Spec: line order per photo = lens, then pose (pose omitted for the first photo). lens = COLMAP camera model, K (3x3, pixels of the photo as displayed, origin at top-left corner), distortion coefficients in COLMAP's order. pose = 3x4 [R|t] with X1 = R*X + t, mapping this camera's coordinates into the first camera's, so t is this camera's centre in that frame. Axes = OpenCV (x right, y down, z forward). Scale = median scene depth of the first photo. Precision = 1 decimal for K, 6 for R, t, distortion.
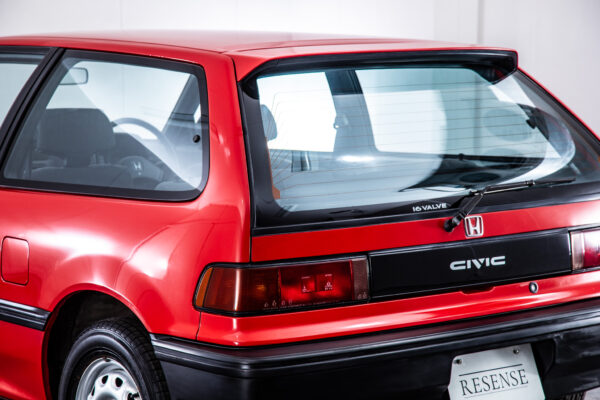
lens RADIAL K [[1633.5, 0, 294.6], [0, 1633.5, 201.2], [0, 0, 1]] dist [0.597513, 0.000000]
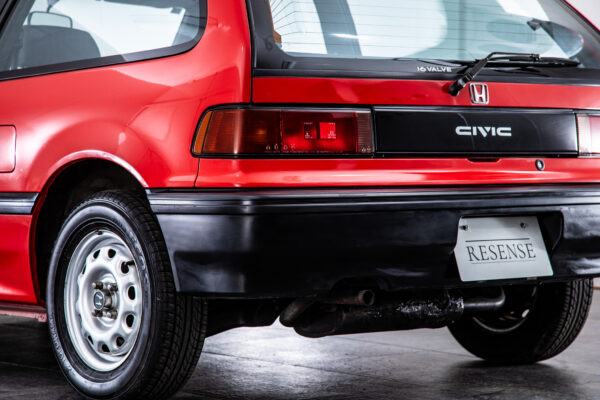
lens RADIAL K [[1633.5, 0, 298.3], [0, 1633.5, 199.0], [0, 0, 1]] dist [0.597513, 0.000000]
pose [[0.999773, -0.001705, 0.021231, -0.018283], [0.003792, 0.995117, -0.098627, 0.172983], [-0.020959, 0.098685, 0.994898, 0.044298]]
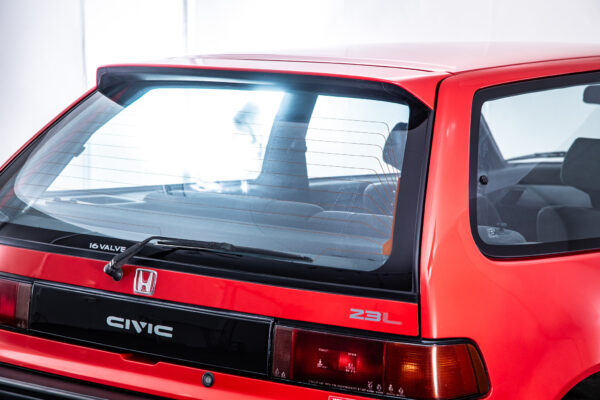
lens RADIAL K [[1633.5, 0, 302.5], [0, 1633.5, 195.5], [0, 0, 1]] dist [0.597513, 0.000000]
pose [[0.207453, 0.115427, -0.971411, 0.930105], [-0.125378, 0.987962, 0.090618, -0.113230], [0.970177, 0.102994, 0.219427, 0.895566]]
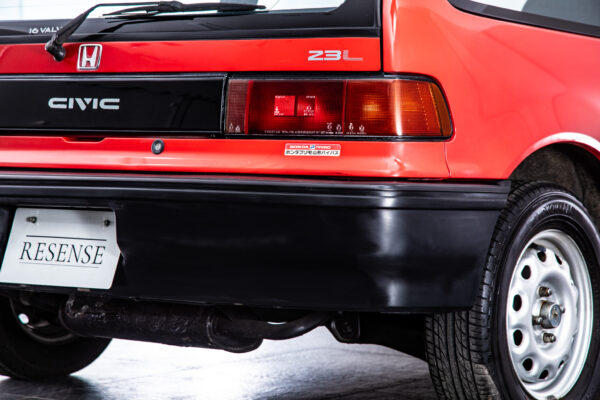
lens RADIAL K [[1633.5, 0, 304.8], [0, 1633.5, 200.6], [0, 0, 1]] dist [0.597513, 0.000000]
pose [[0.244092, 0.034477, -0.969139, 0.904205], [-0.126830, 0.991919, 0.003343, 0.067720], [0.961423, 0.122100, 0.246492, 0.917656]]
